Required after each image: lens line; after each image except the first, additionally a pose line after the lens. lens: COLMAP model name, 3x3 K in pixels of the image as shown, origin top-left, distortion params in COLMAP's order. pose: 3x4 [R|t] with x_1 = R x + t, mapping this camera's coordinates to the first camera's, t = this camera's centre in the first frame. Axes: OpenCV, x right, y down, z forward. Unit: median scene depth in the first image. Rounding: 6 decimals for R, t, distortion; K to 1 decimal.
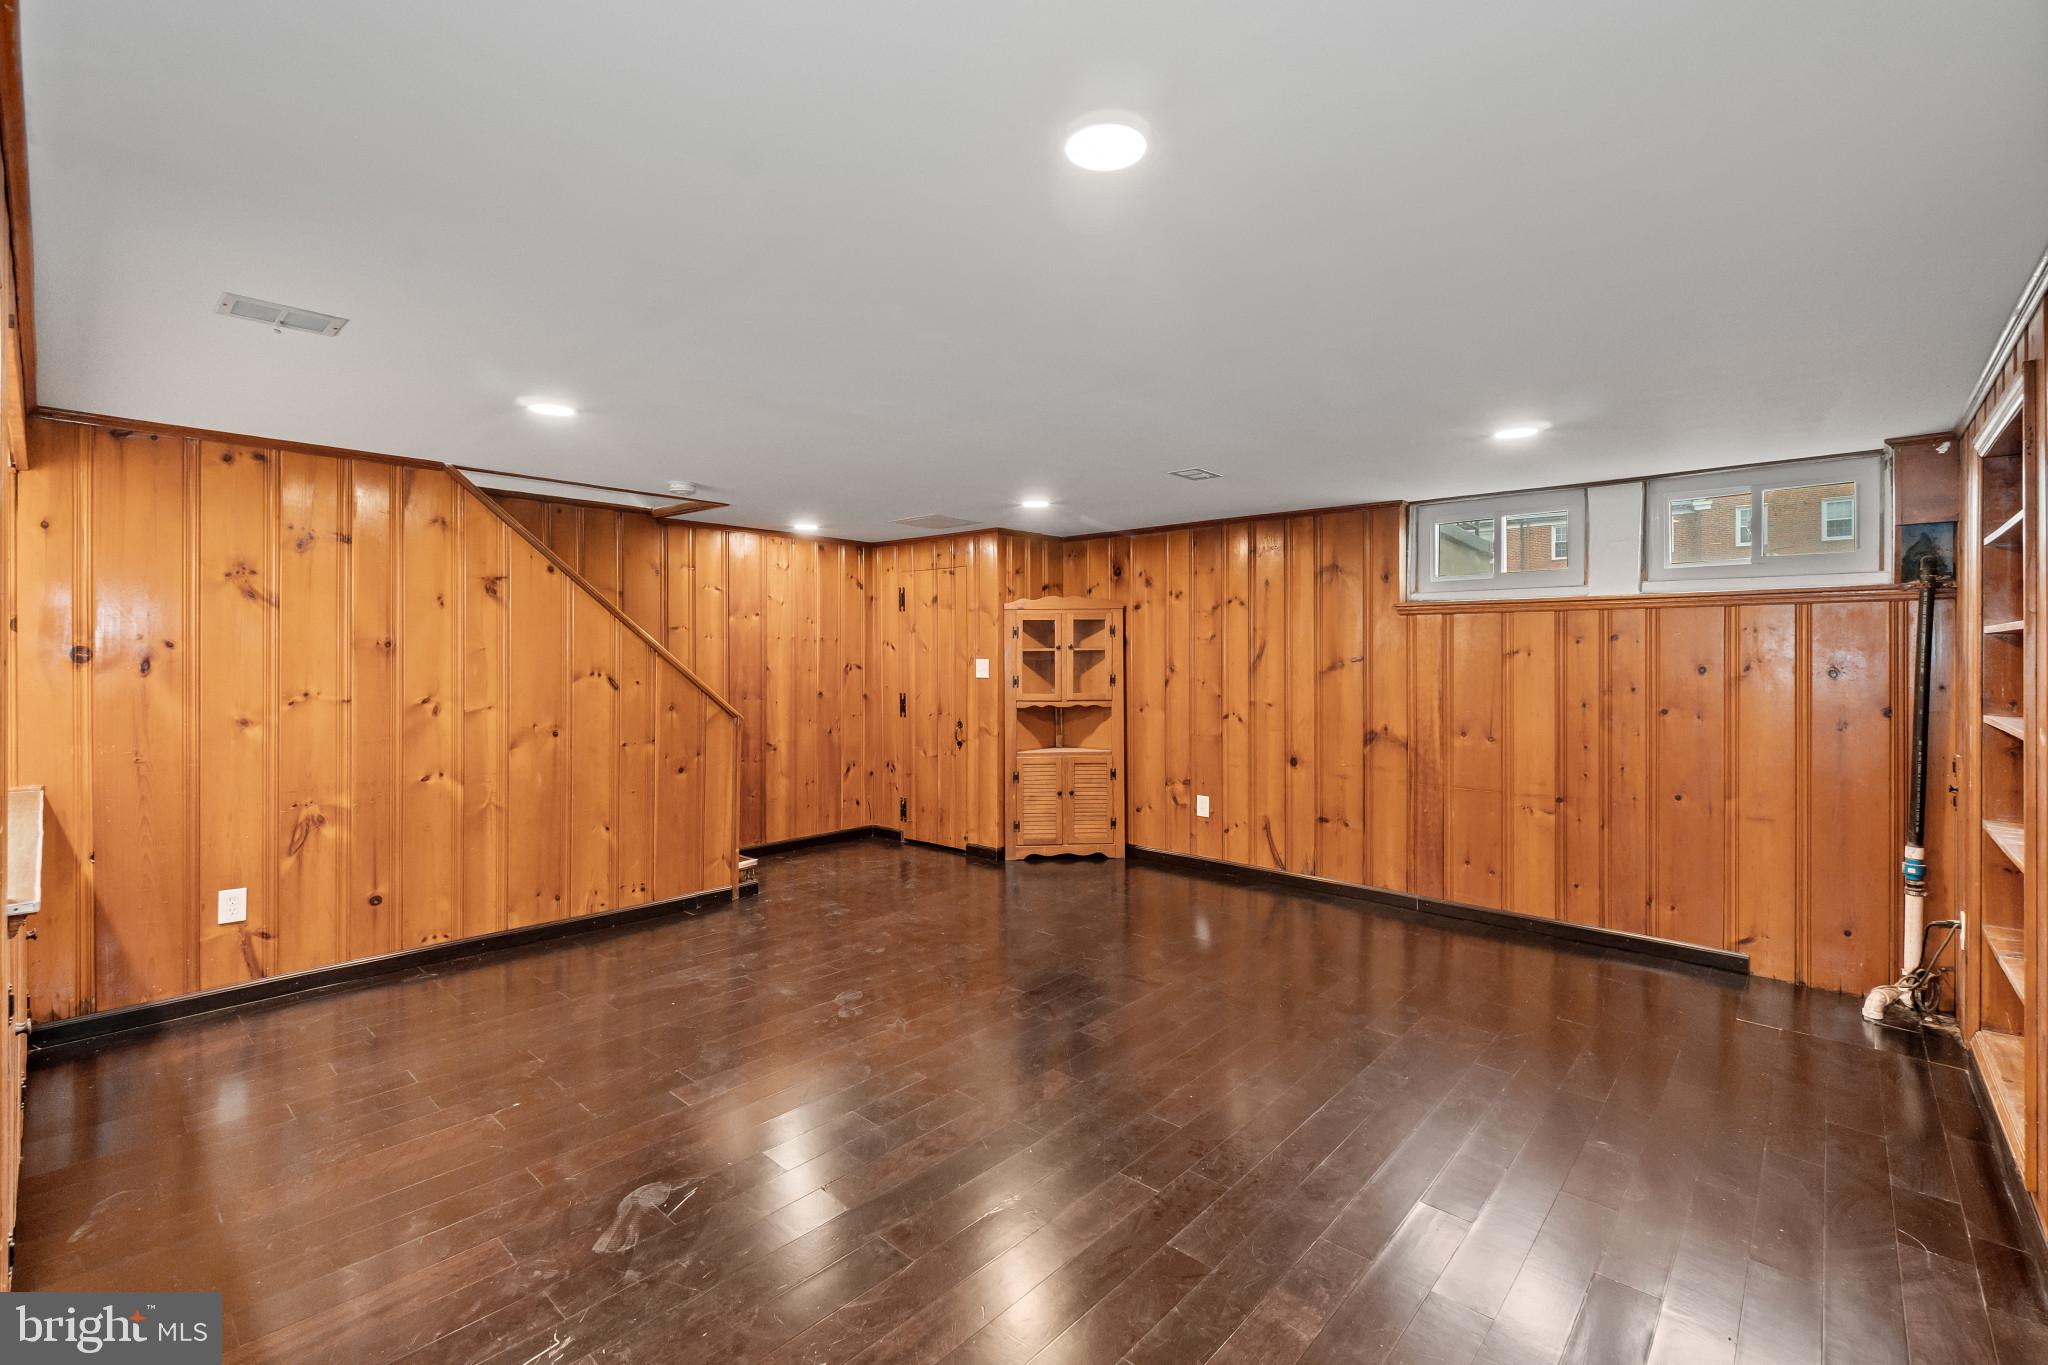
lens RADIAL K [[884.8, 0, 1024.2], [0, 884.8, 670.5], [0, 0, 1]] dist [-0.014168, 0.000326]
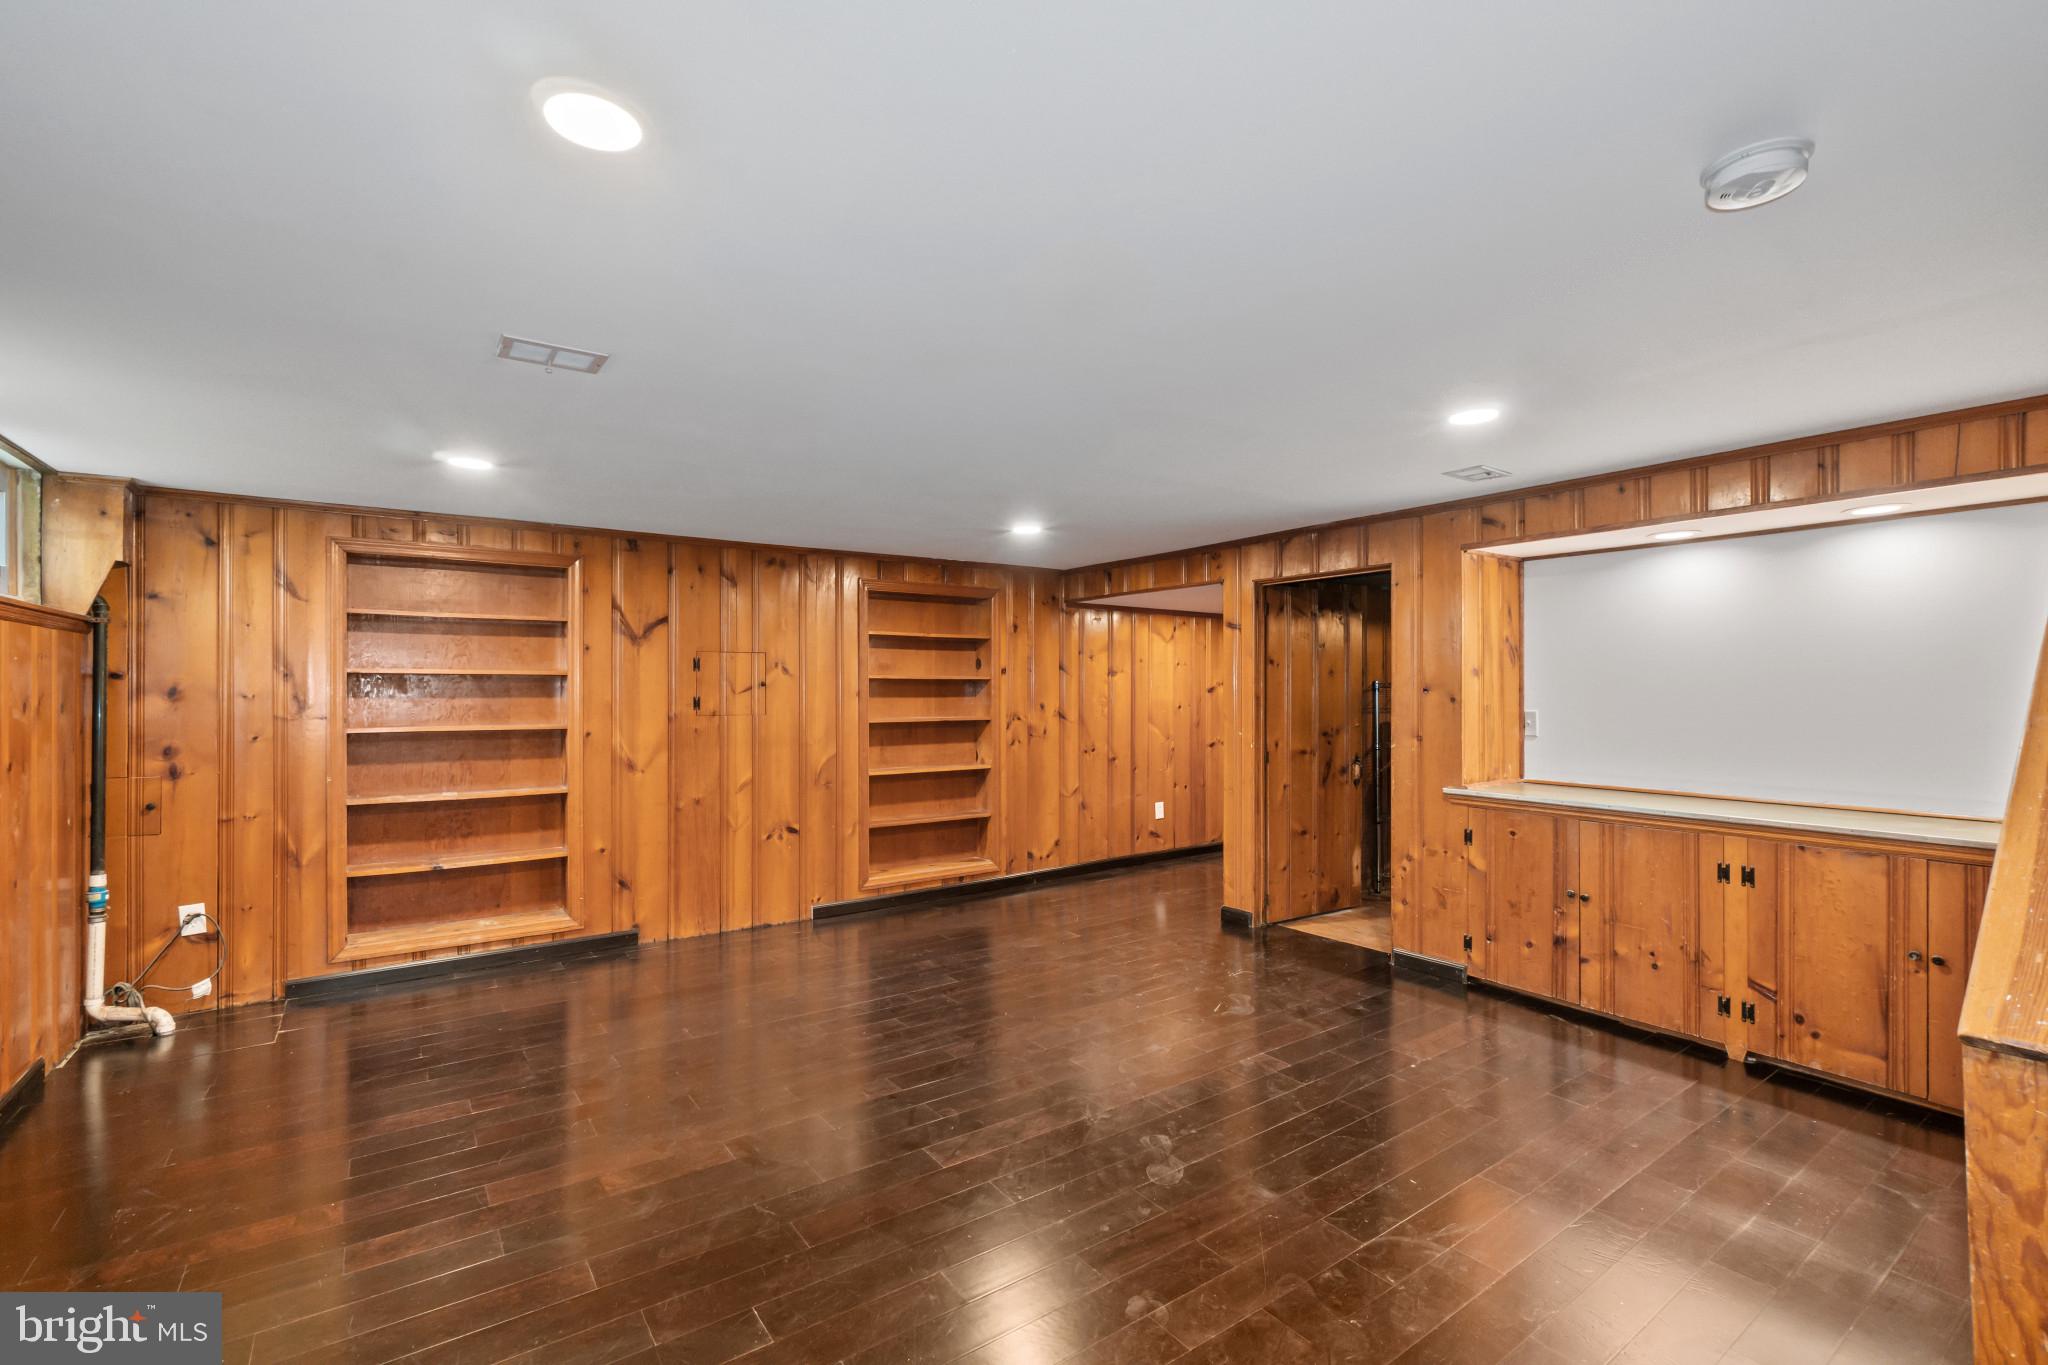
lens RADIAL K [[884.8, 0, 1023.3], [0, 884.8, 681.6], [0, 0, 1]] dist [-0.014168, 0.000326]
pose [[-0.977614, 0.004120, 0.210364, -0.245659], [0.003556, 0.999989, -0.003060, -0.015428], [-0.210375, -0.002244, -0.977618, 1.766486]]
